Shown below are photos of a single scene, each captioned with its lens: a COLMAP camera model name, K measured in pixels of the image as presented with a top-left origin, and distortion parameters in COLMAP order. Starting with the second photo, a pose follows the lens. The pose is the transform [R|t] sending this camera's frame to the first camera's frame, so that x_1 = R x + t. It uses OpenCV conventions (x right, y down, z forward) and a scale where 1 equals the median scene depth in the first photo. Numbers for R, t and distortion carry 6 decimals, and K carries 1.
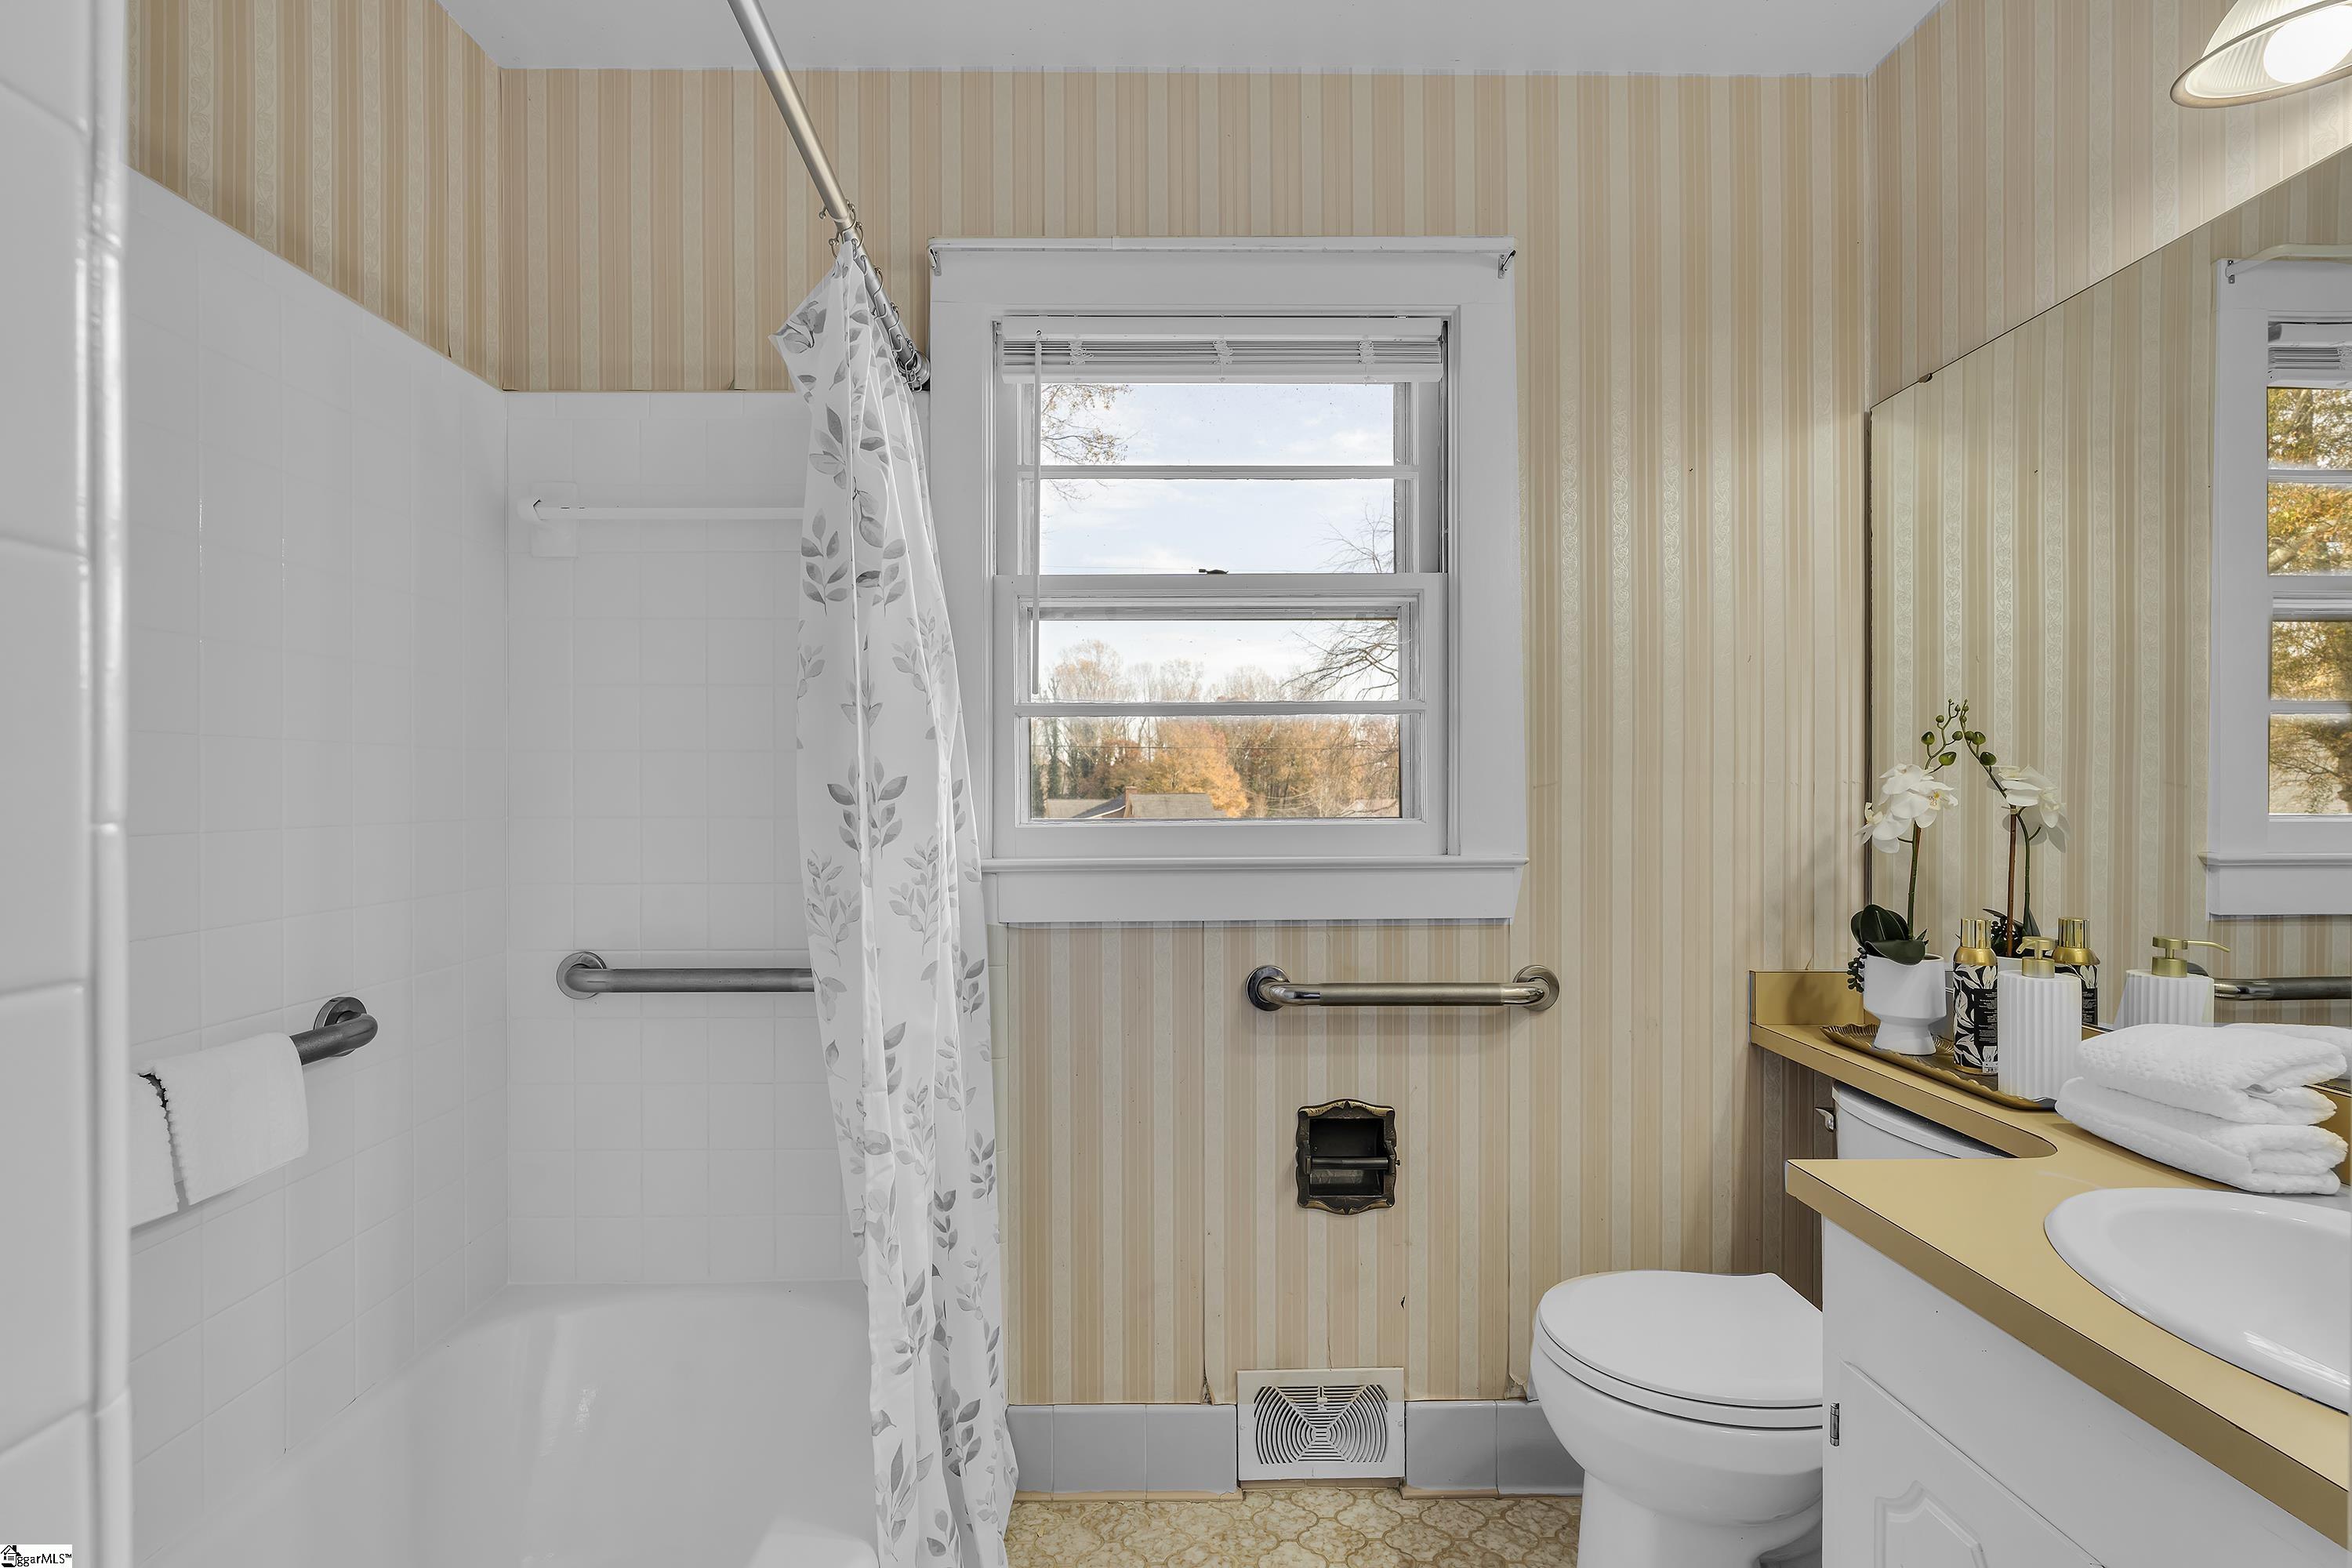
lens RADIAL K [[1051.0, 0, 1176.0], [0, 1051.0, 784.0], [0, 0, 1]] dist [-0.000685, 0.000362]
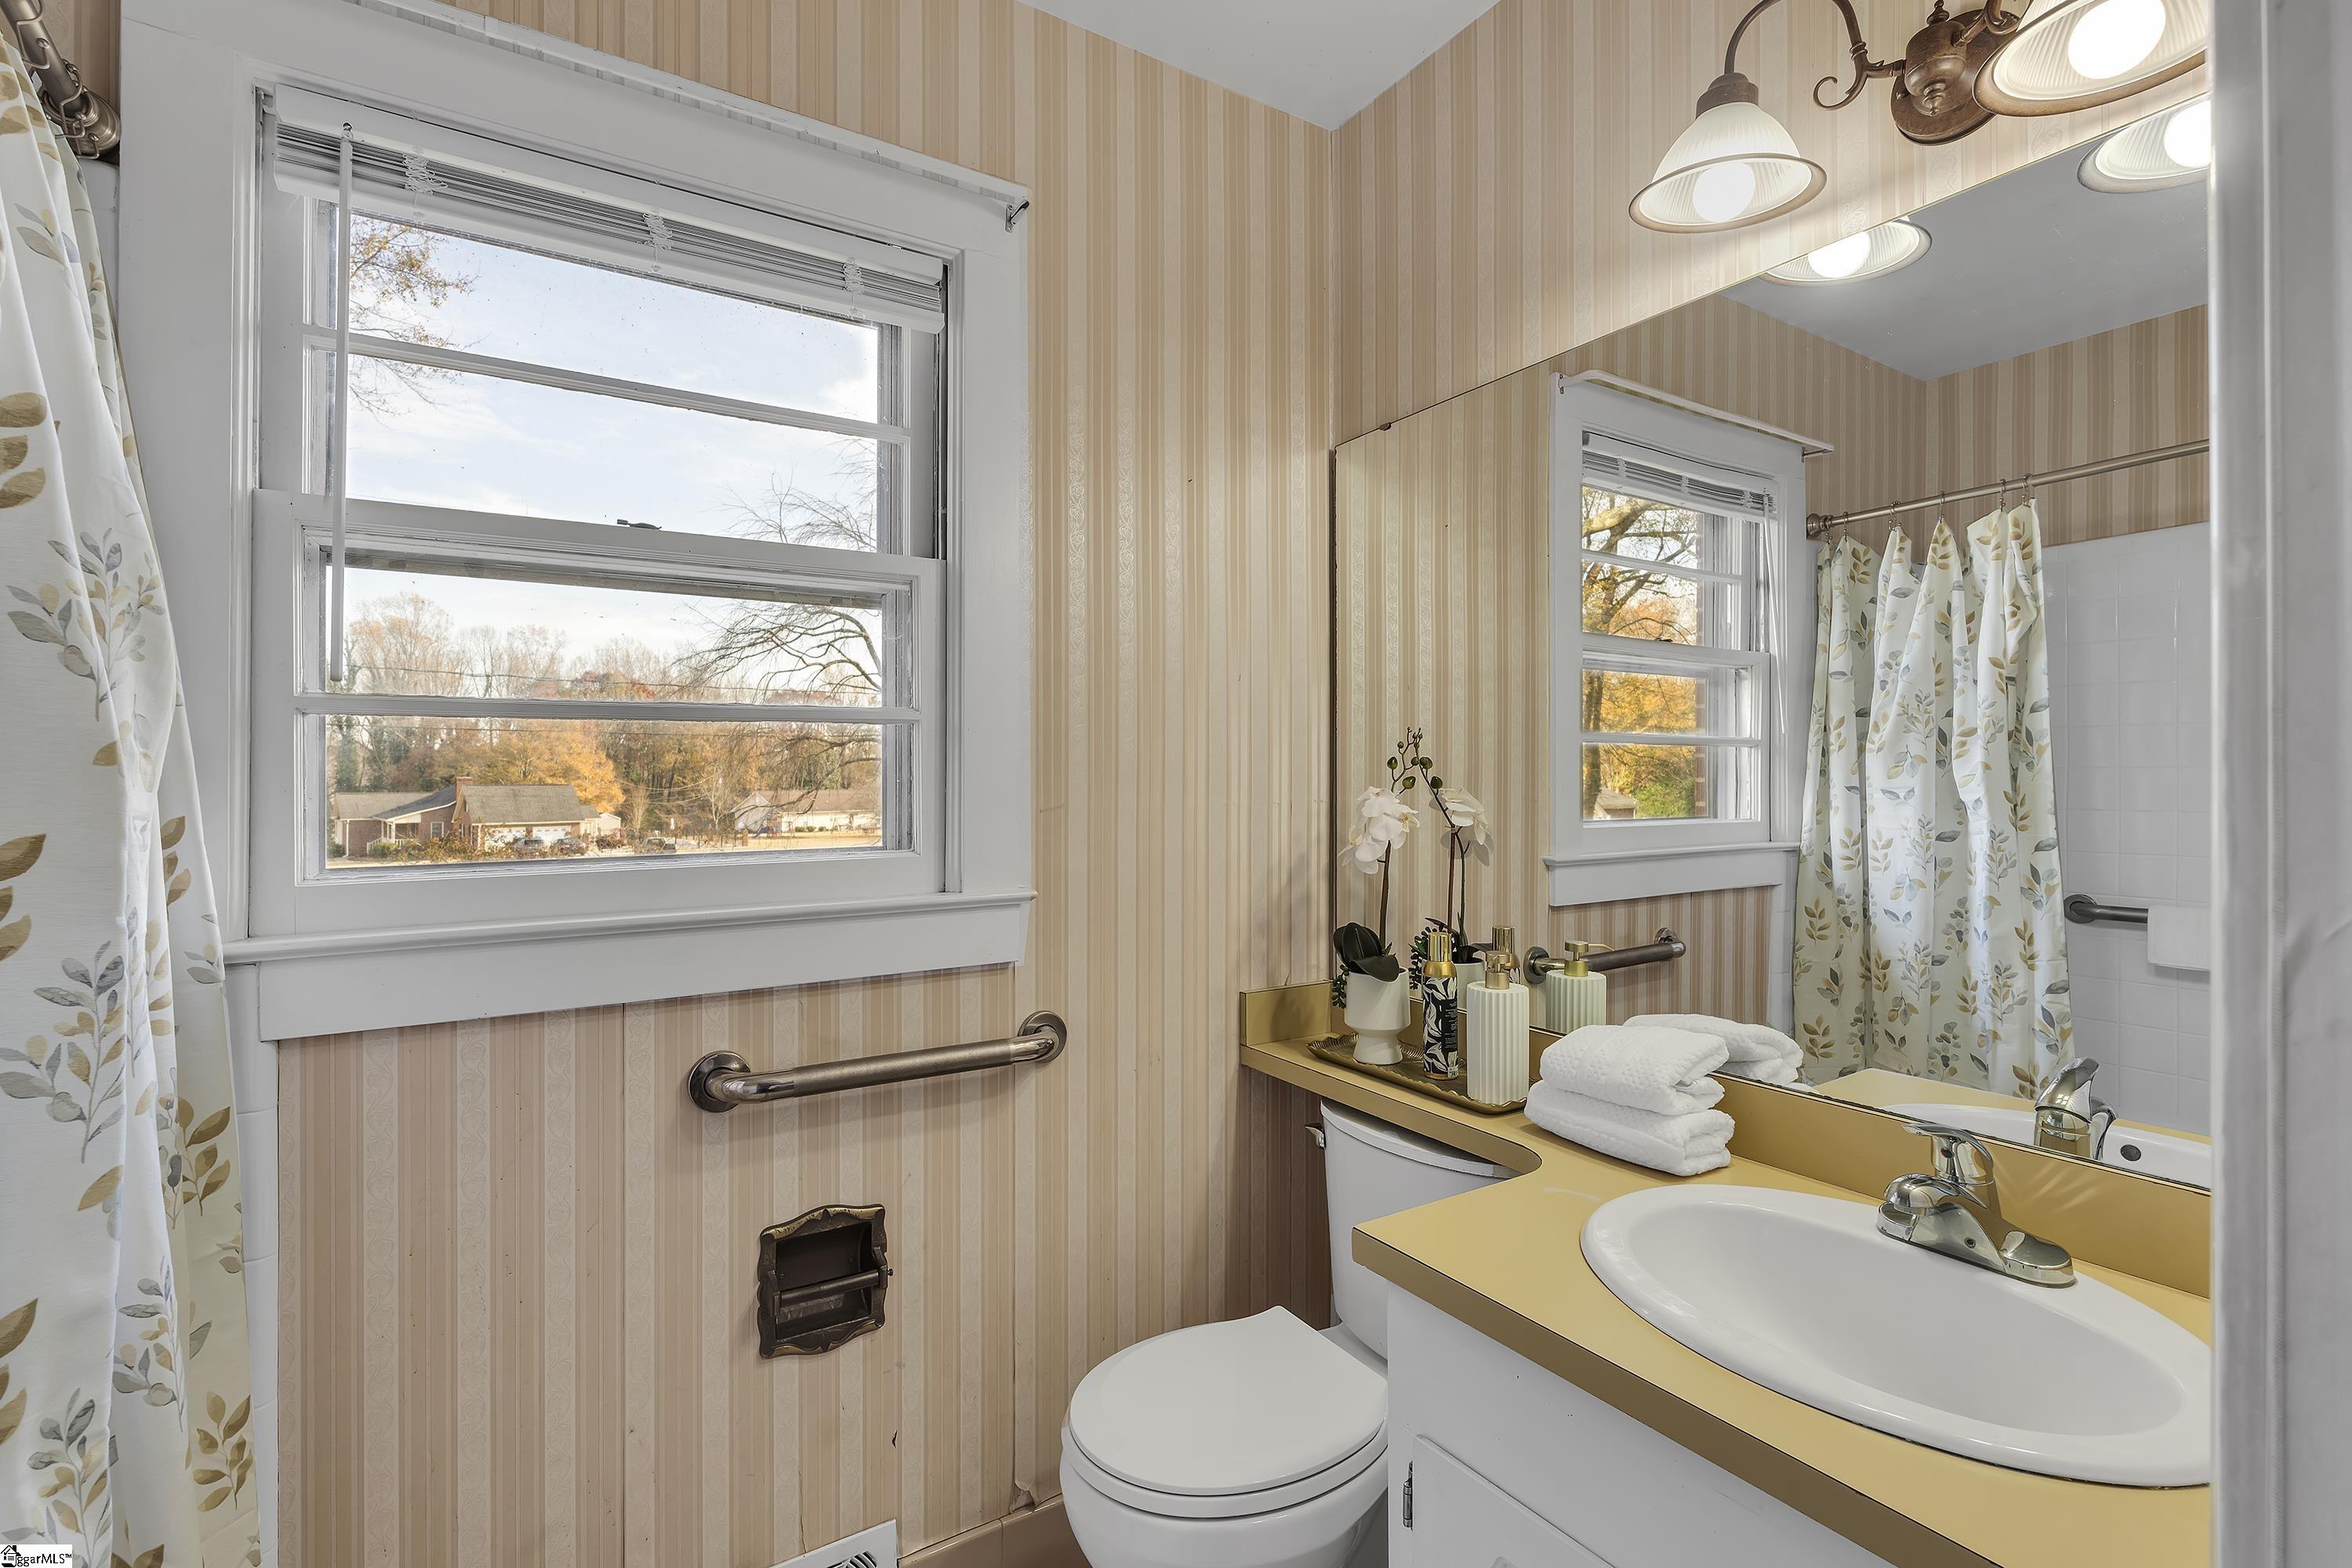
lens RADIAL K [[1063.1, 0, 1173.9], [0, 1063.1, 766.3], [0, 0, 1]] dist [-0.008063, 0.001950]
pose [[0.853199, 0.004984, 0.521562, -0.032973], [-0.002168, 0.999980, -0.006008, -0.029882], [-0.521581, 0.003996, 0.853193, 0.174900]]
